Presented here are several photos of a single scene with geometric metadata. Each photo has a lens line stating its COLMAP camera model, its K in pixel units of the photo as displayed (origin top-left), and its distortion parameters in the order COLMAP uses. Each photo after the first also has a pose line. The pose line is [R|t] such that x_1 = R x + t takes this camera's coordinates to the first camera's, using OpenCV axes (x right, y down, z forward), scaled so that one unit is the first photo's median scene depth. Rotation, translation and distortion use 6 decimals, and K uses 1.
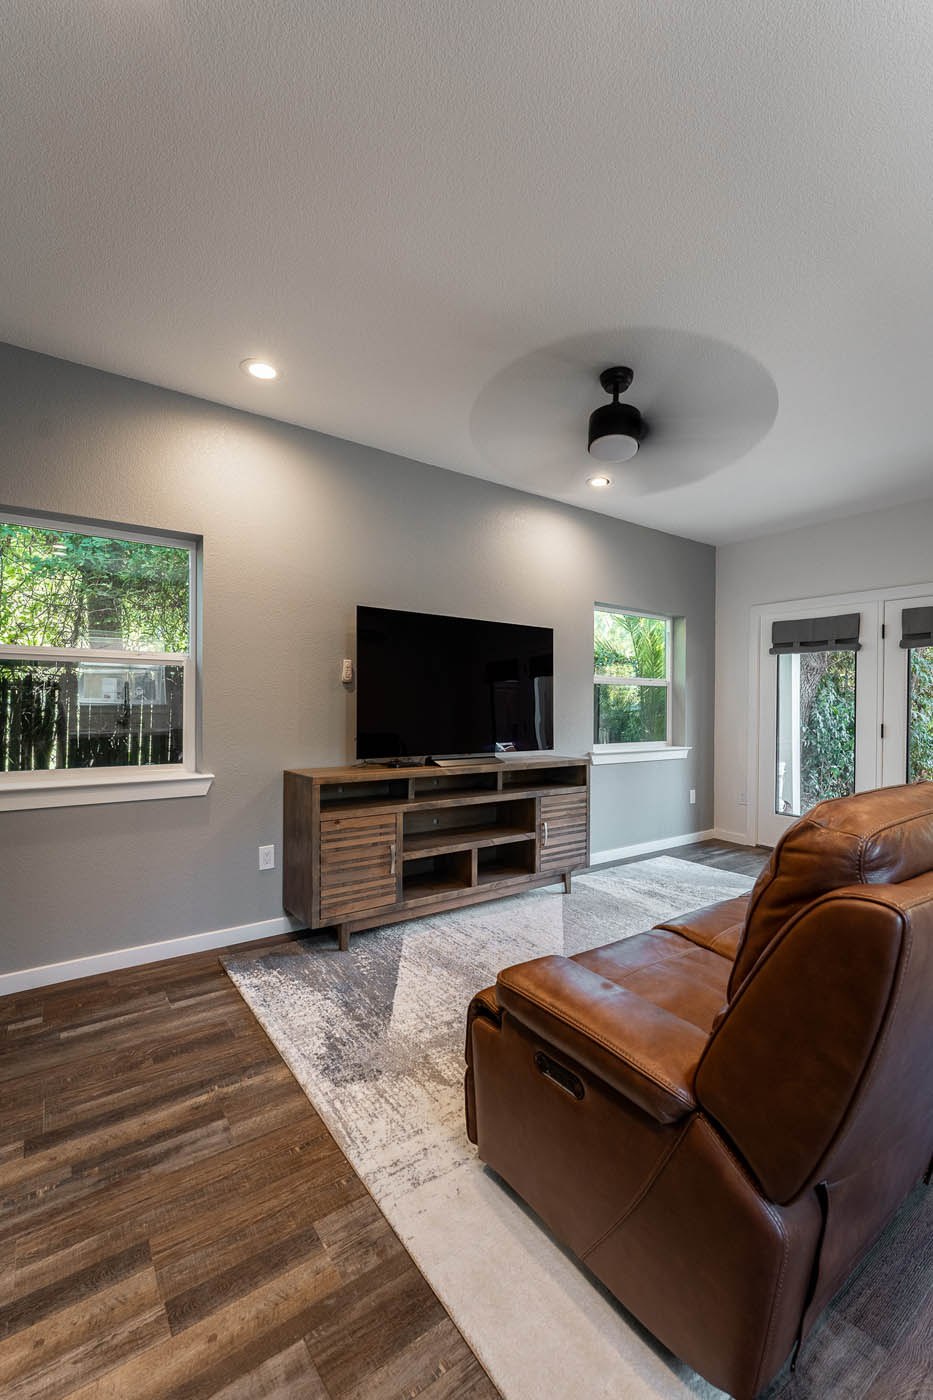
lens RADIAL K [[582.0, 0, 466.9], [0, 582.0, 704.9], [0, 0, 1]] dist [-0.006610, 0.000458]
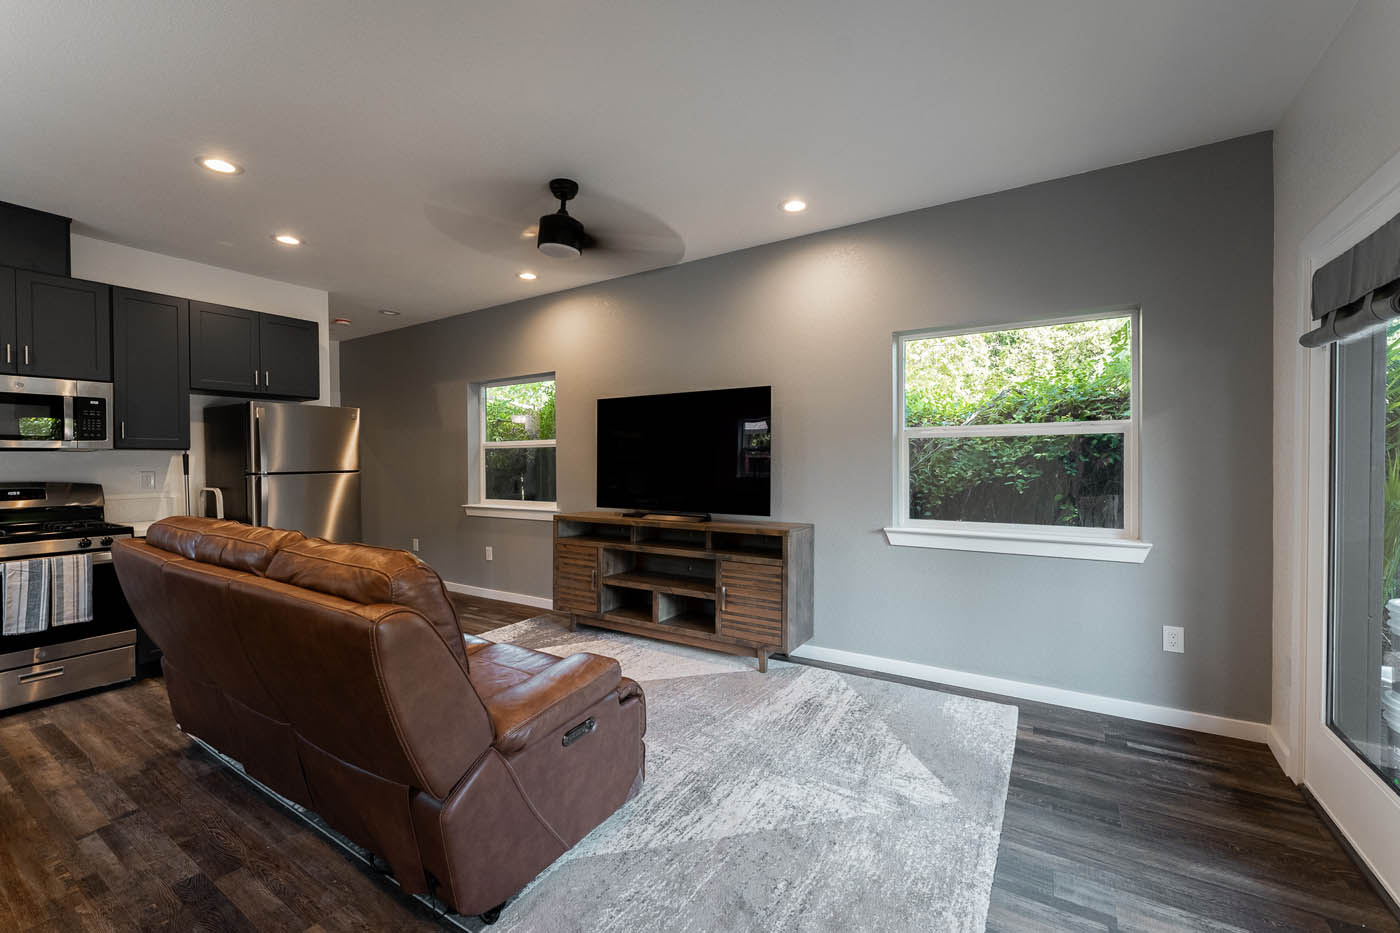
lens RADIAL K [[577.9, 0, 695.0], [0, 577.9, 466.5], [0, 0, 1]] dist [-0.005091, 0.000617]
pose [[0.375576, -0.001522, -0.926791, 1.039428], [0.008593, 0.999961, 0.001840, -0.005724], [0.926752, -0.008655, 0.375574, 0.590391]]
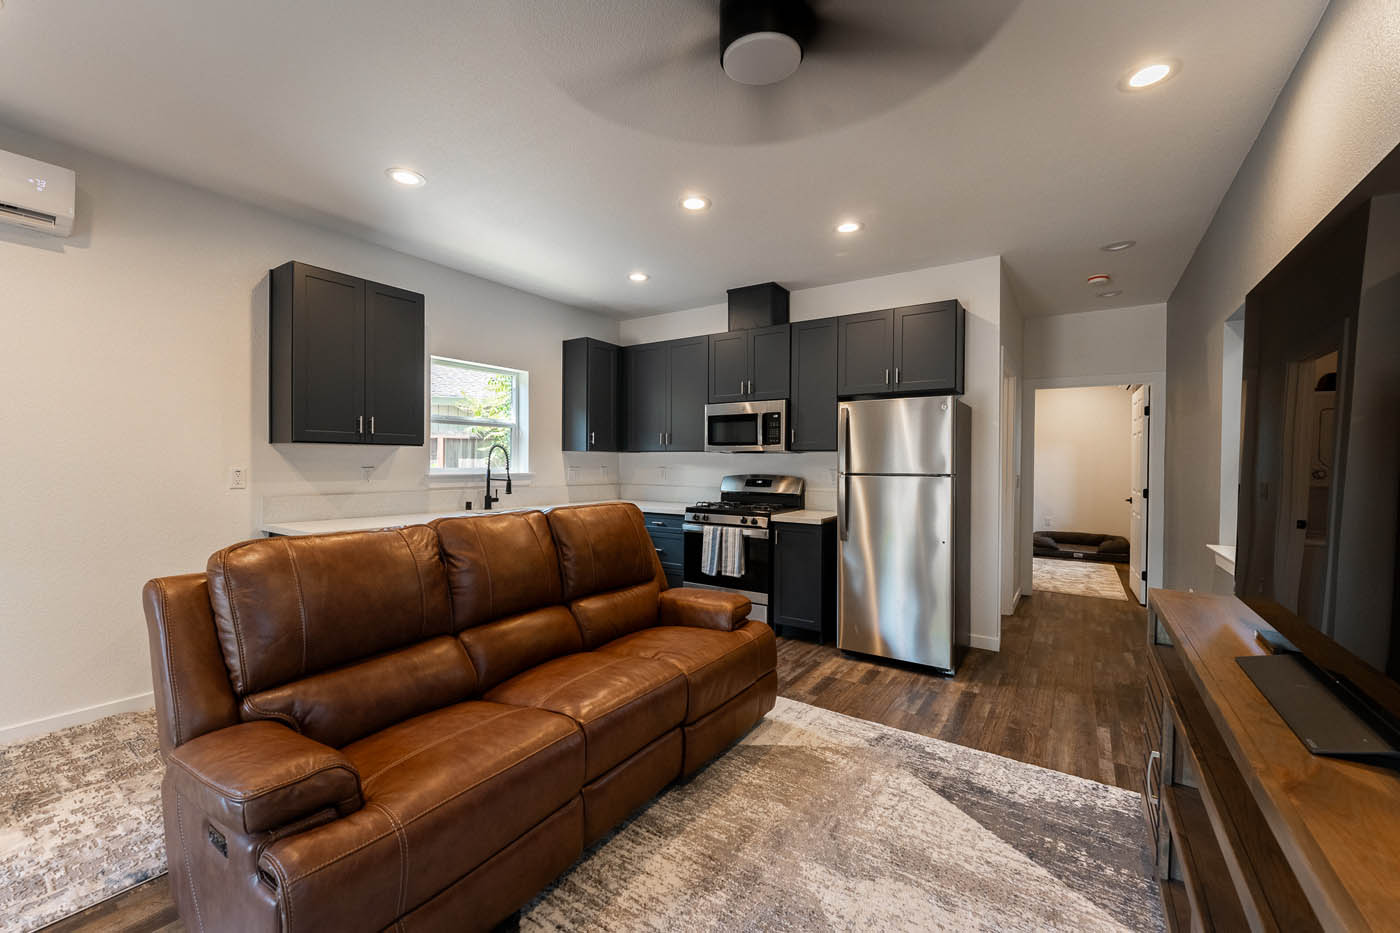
lens RADIAL K [[559.7, 0, 696.1], [0, 559.7, 467.0], [0, 0, 1]] dist [0.000370, 0.000215]
pose [[-0.938072, -0.013619, -0.346173, 0.373908], [-0.017250, 0.999824, 0.007410, -0.012979], [0.346011, 0.012922, -0.938142, 1.112556]]
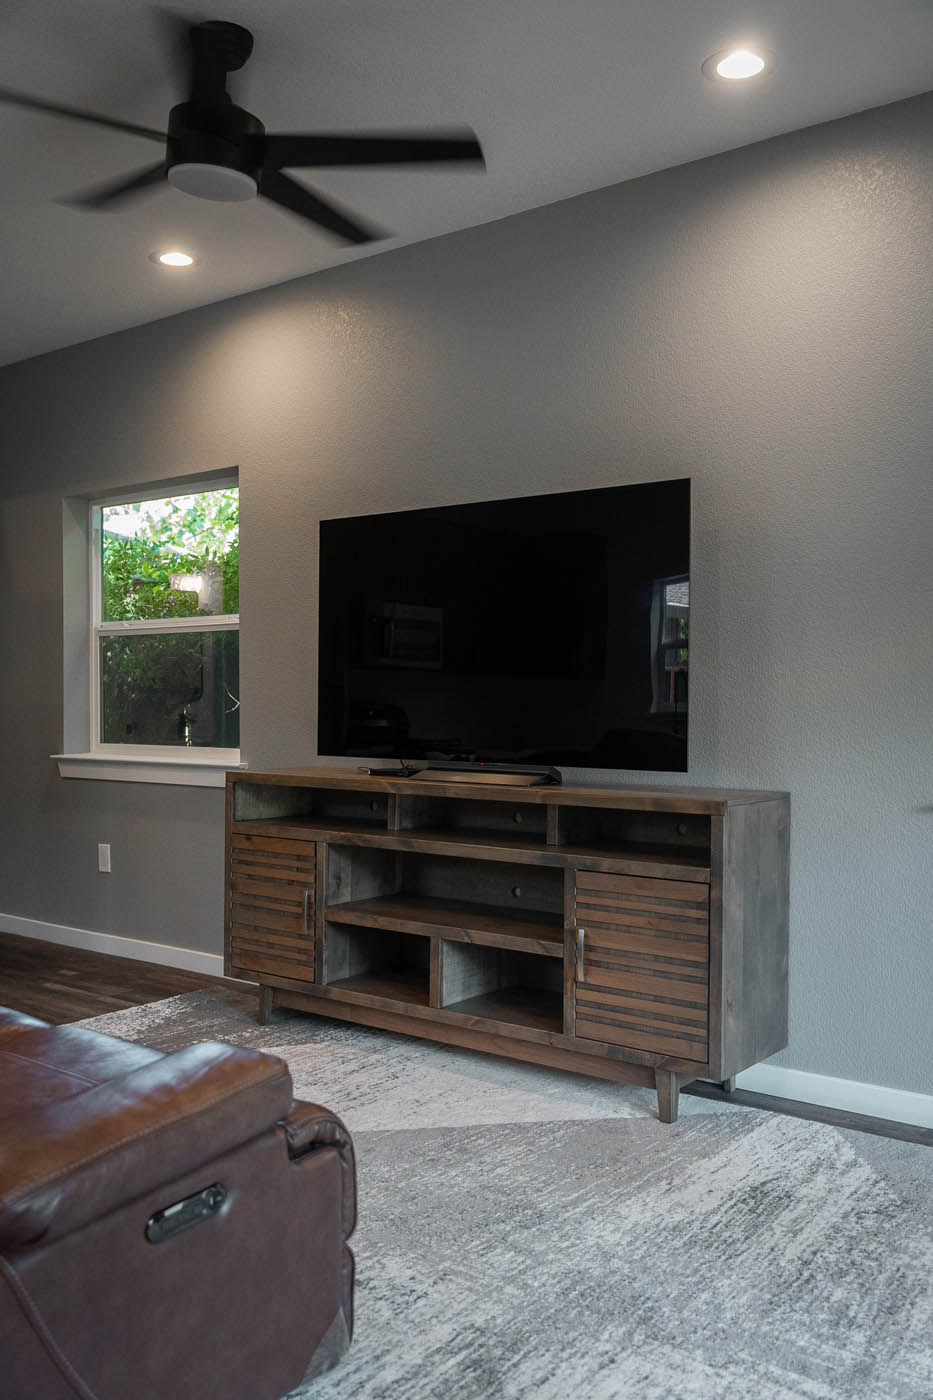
lens RADIAL K [[1243.1, 0, 466.5], [0, 1243.1, 700.0], [0, 0, 1]] dist [-0.001783, -0.010346]
pose [[0.282726, 0.000485, -0.959201, 1.030319], [0.004777, 0.999987, 0.001914, 0.025278], [0.959189, -0.005123, 0.282720, 0.652862]]
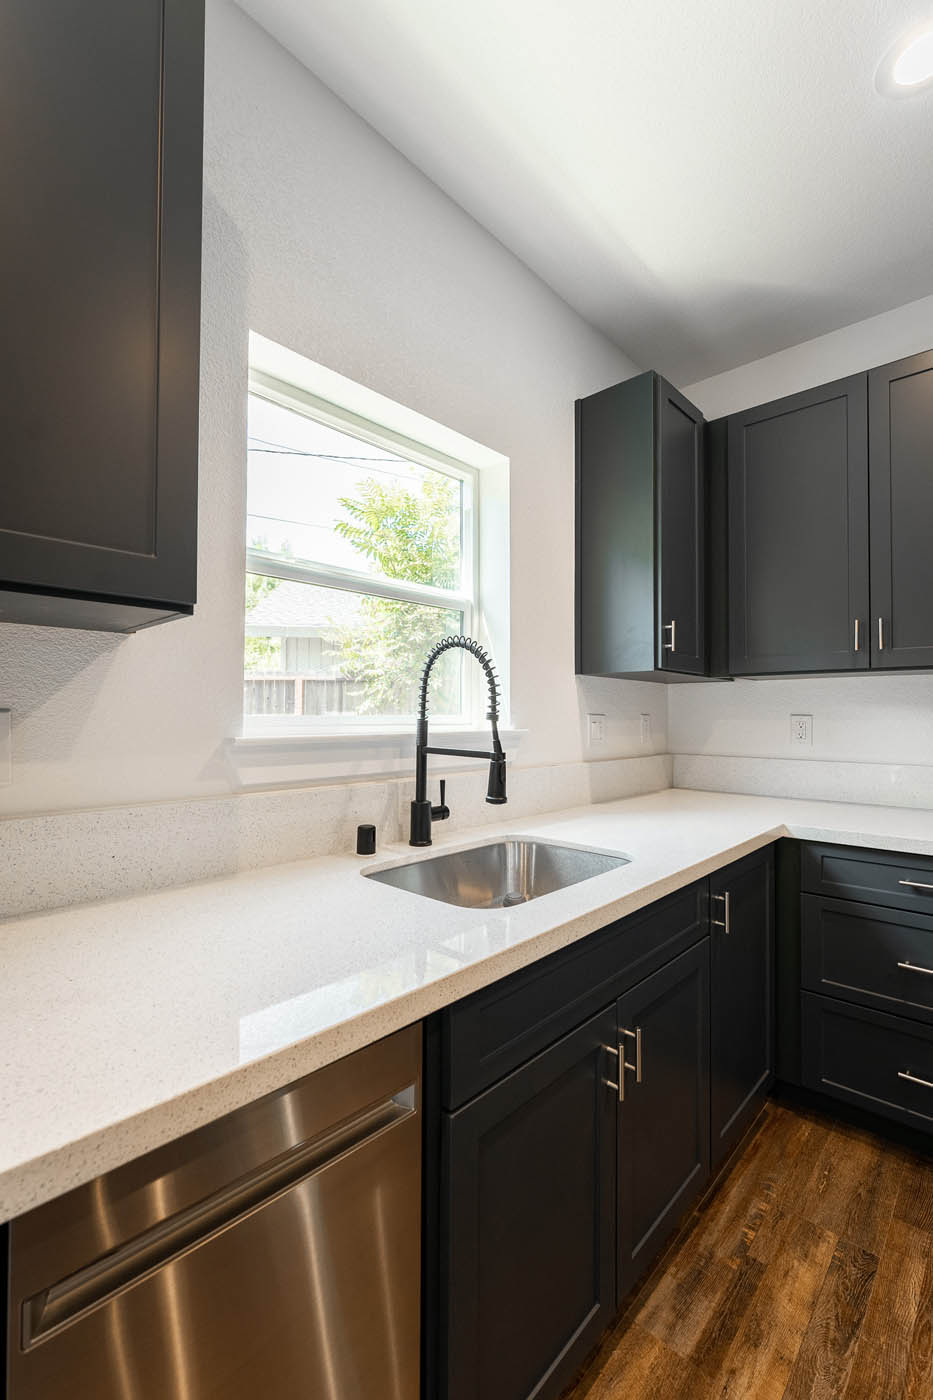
lens RADIAL K [[590.8, 0, 465.6], [0, 590.8, 704.9], [0, 0, 1]] dist [-0.006516, 0.000294]
pose [[-0.980986, -0.015435, -0.193462, 0.426555], [-0.012747, 0.999804, -0.015131, 0.004360], [0.193658, -0.012377, -0.980991, 0.223513]]
